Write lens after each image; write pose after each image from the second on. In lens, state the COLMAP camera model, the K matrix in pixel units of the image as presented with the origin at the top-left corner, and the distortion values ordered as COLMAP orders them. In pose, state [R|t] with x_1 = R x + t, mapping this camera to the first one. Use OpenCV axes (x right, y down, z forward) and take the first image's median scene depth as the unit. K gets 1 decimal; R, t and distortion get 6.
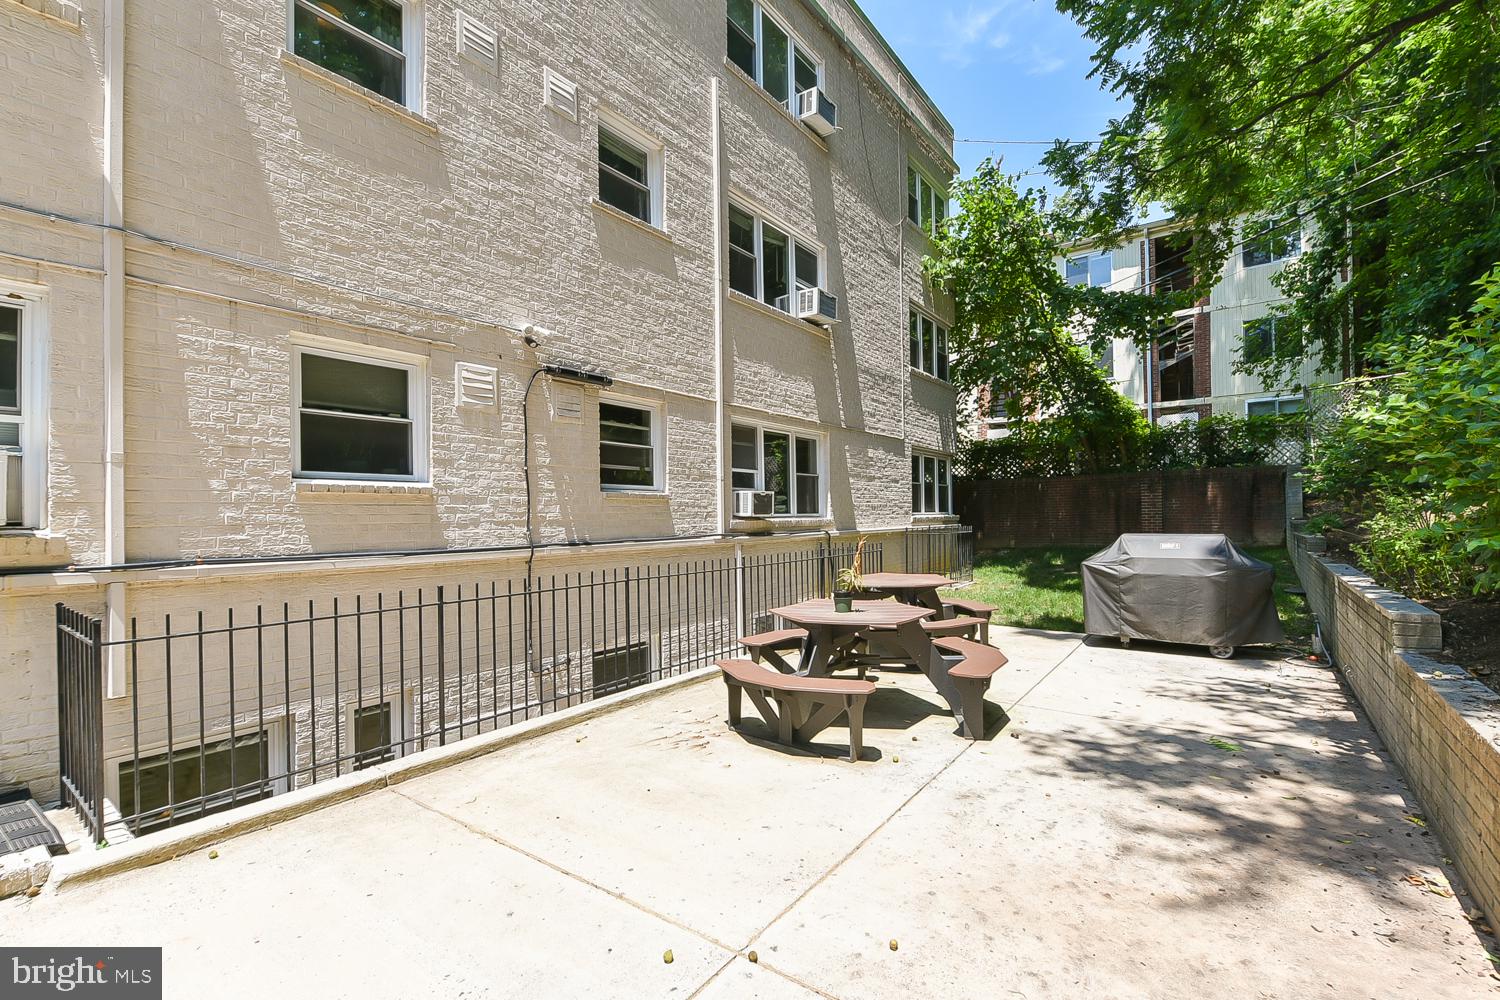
lens RADIAL K [[638.1, 0, 745.4], [0, 638.1, 501.3], [0, 0, 1]] dist [-0.002977, -0.003950]
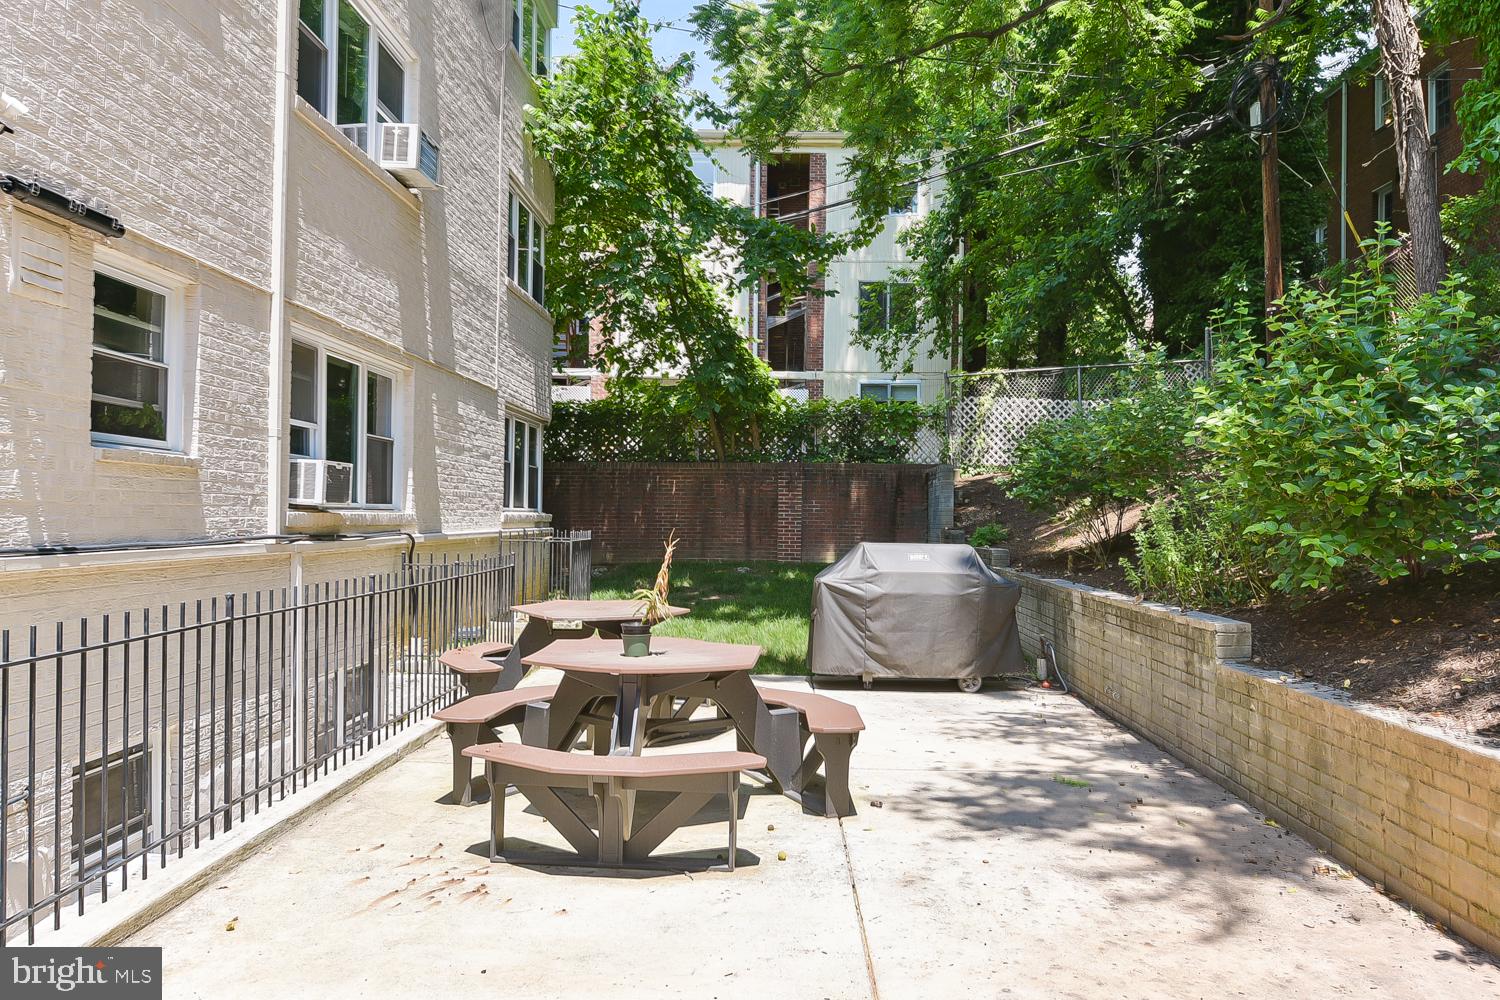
lens RADIAL K [[1027.0, 0, 749.8], [0, 1027.0, 489.9], [0, 0, 1]] dist [-0.014774, -0.000762]
pose [[0.821825, 0.039683, 0.568356, -0.191110], [-0.038968, 0.999150, -0.013415, 0.007140], [-0.568405, -0.011123, 0.822674, 0.039384]]
